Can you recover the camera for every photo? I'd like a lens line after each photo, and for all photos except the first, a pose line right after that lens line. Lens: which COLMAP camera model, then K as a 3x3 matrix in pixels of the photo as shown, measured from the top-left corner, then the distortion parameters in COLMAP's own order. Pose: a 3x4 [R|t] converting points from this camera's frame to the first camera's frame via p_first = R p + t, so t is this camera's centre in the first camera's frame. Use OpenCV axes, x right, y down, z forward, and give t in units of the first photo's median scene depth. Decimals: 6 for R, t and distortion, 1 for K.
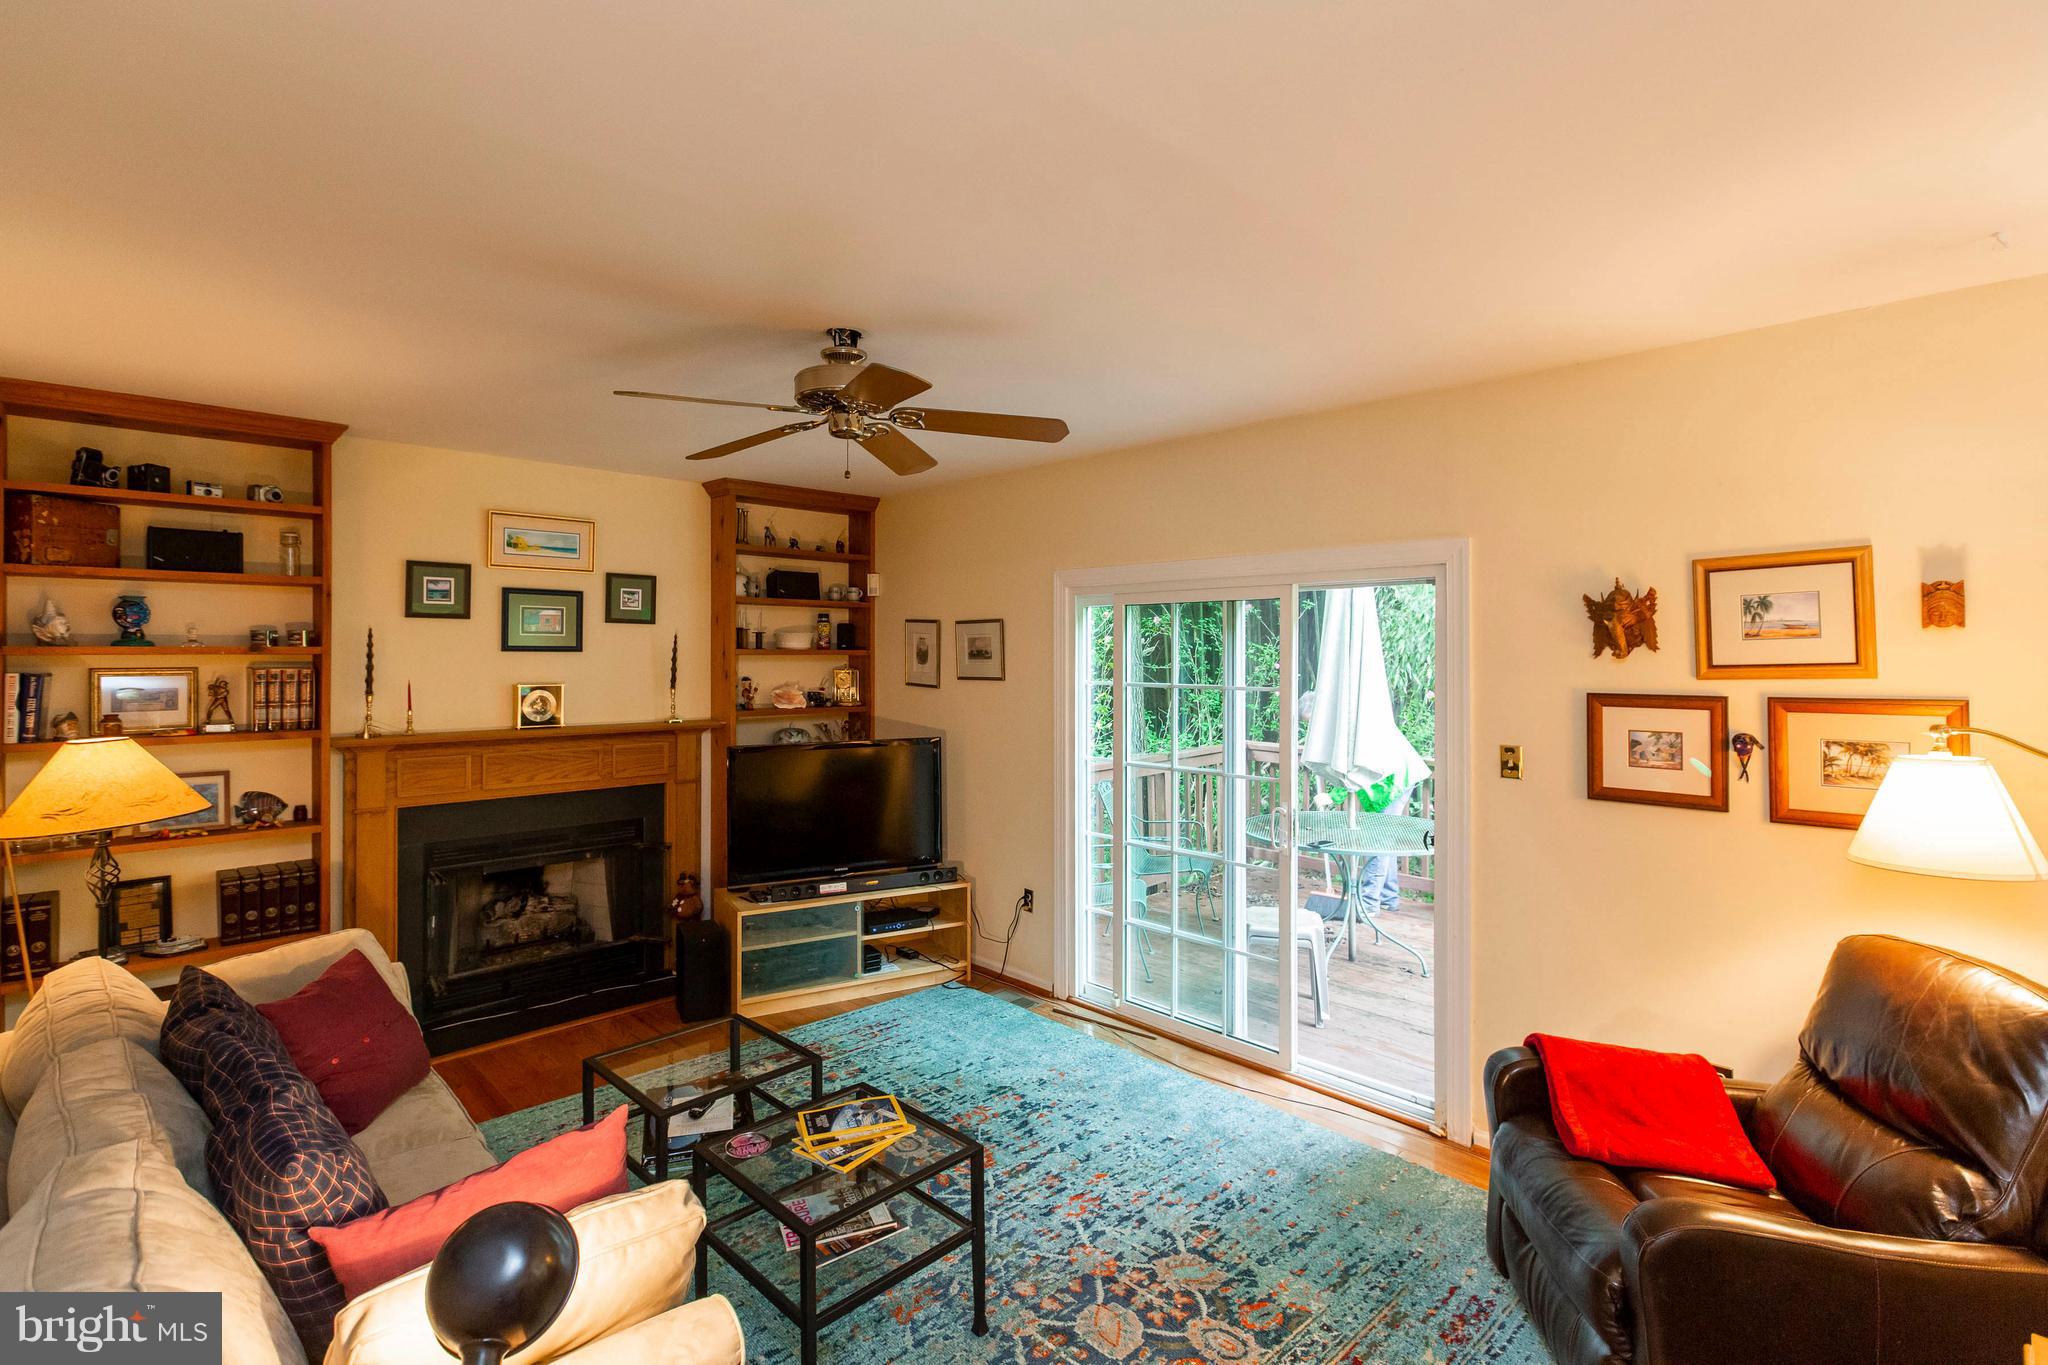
lens RADIAL K [[917.1, 0, 1004.5], [0, 917.1, 632.8], [0, 0, 1]] dist [-0.002847, 0.001276]
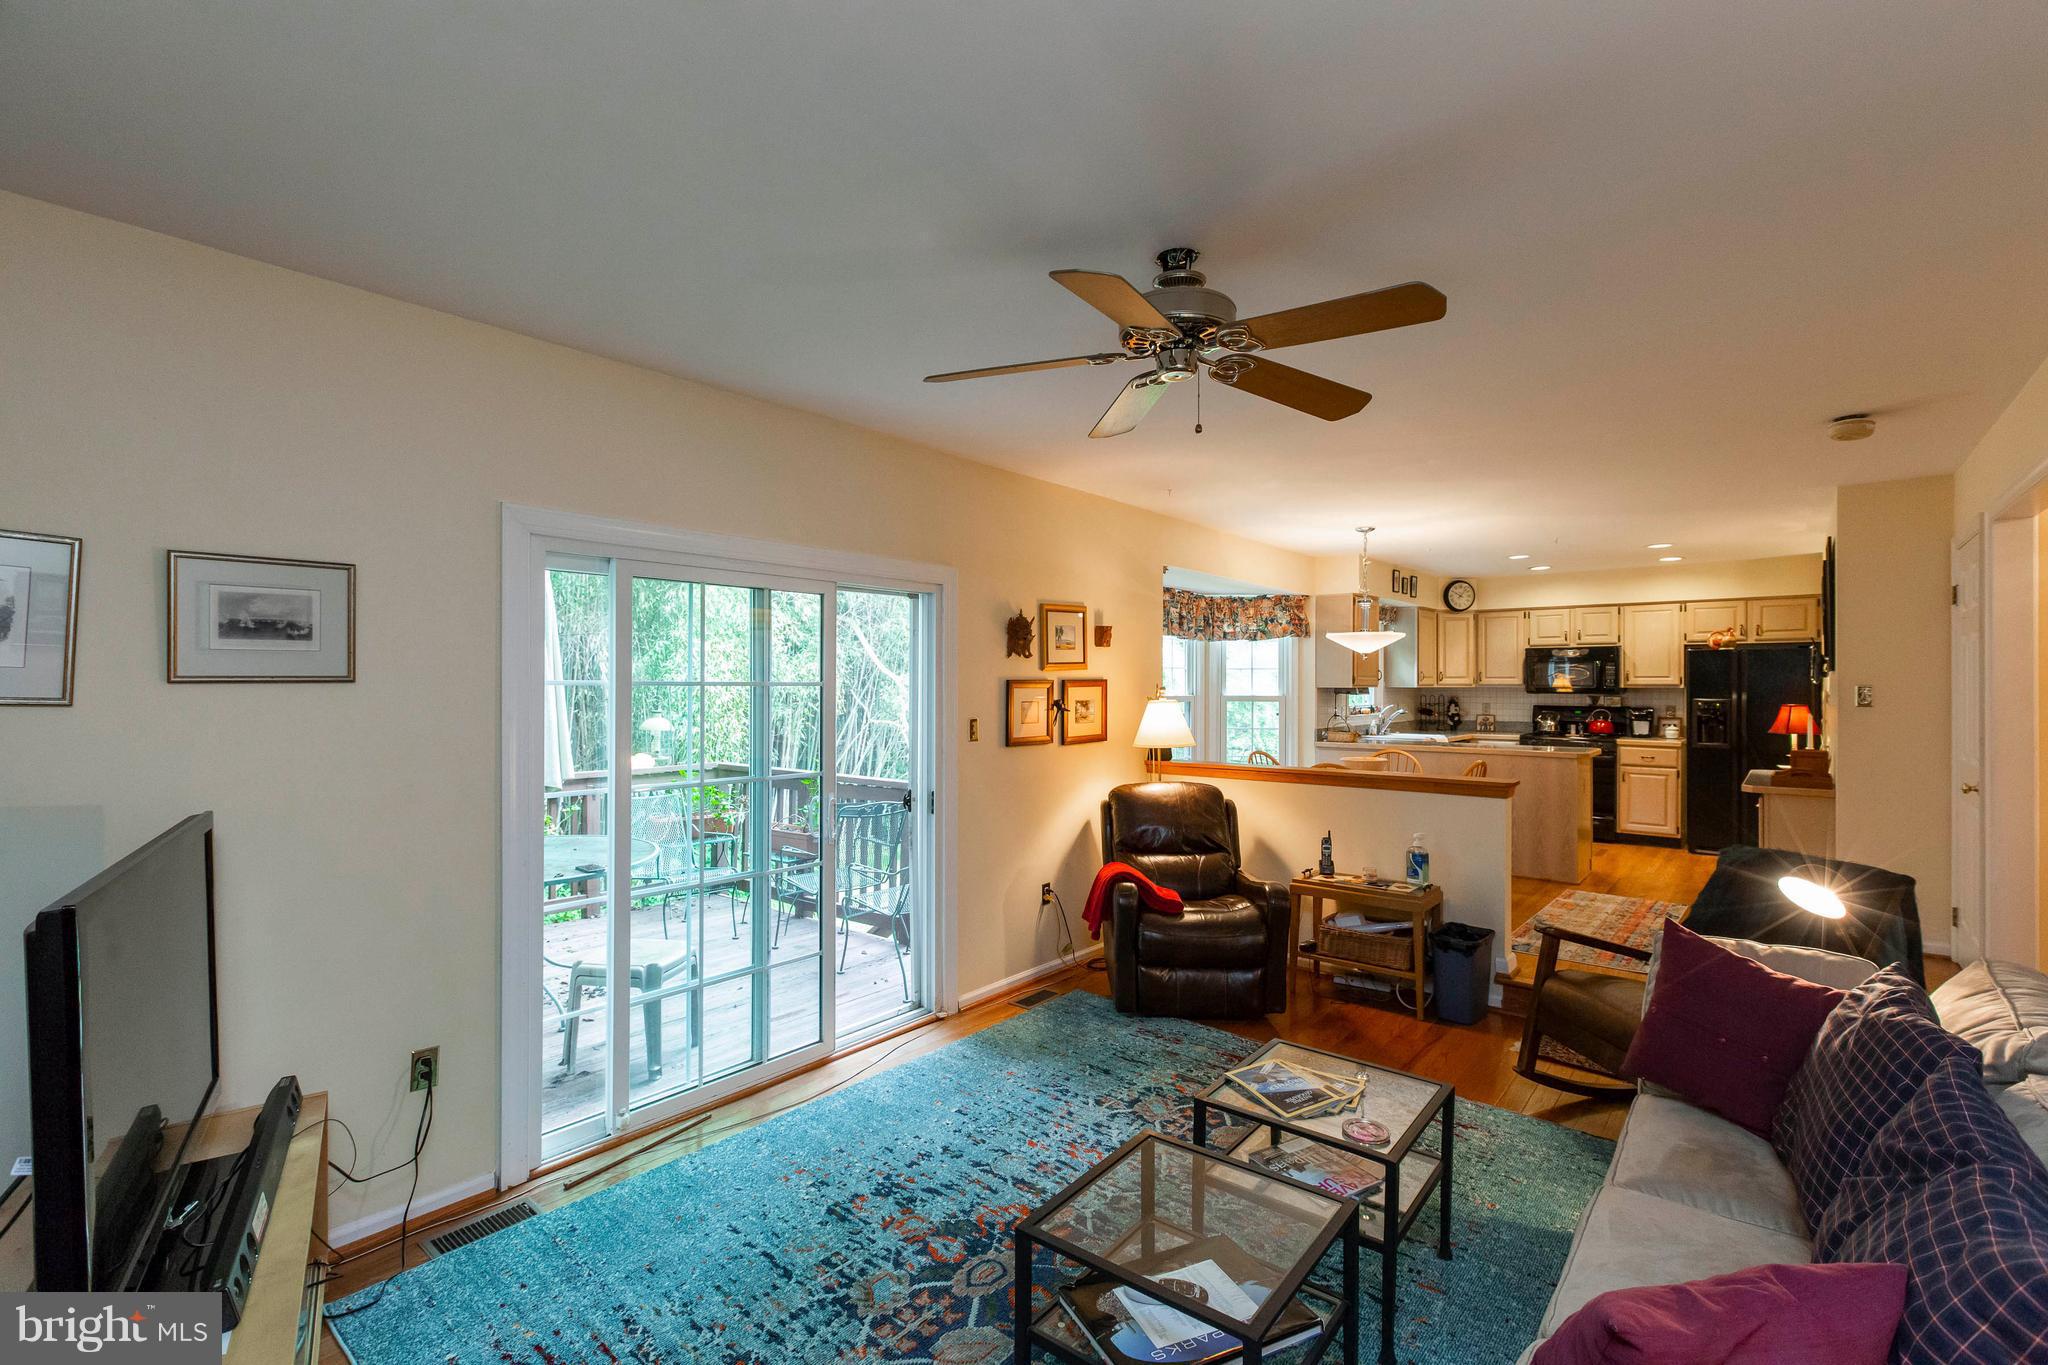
lens RADIAL K [[917.1, 0, 1022.4], [0, 917.1, 678.3], [0, 0, 1]] dist [-0.002847, 0.001276]
pose [[-0.099724, 0.002975, 0.995011, -0.946569], [-0.027698, 0.999600, -0.005764, 0.071961], [-0.994630, -0.028135, -0.099602, 1.147906]]
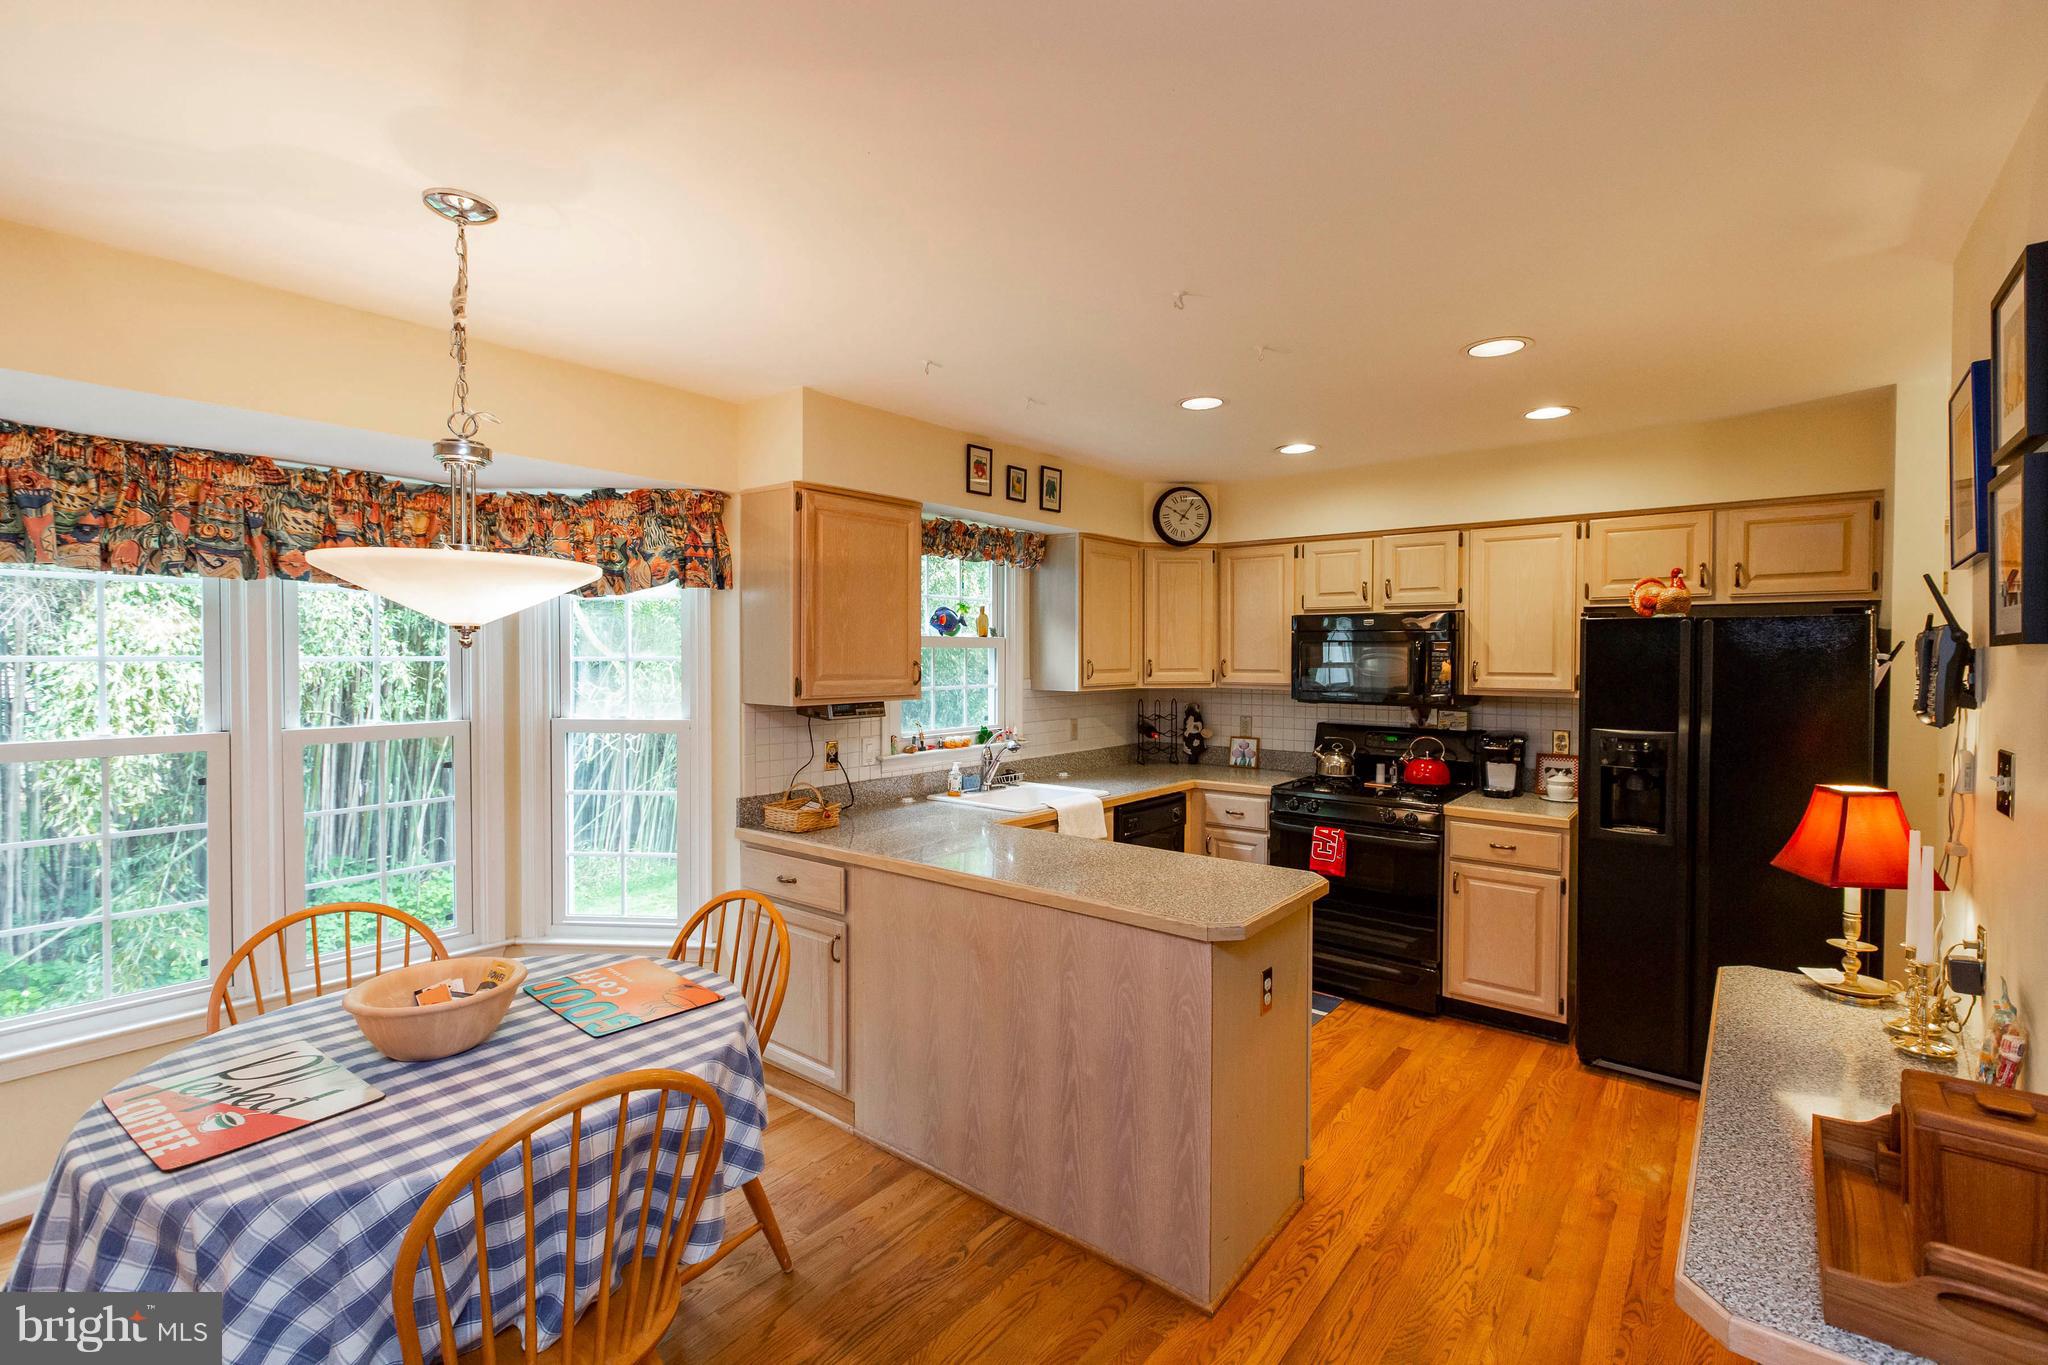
lens RADIAL K [[917.1, 0, 1030.2], [0, 917.1, 669.8], [0, 0, 1]] dist [-0.002847, 0.001276]
pose [[-0.128064, -0.020165, 0.991561, 0.412234], [-0.028364, 0.999459, 0.016662, -0.012189], [-0.991360, -0.025991, -0.128566, -0.166432]]
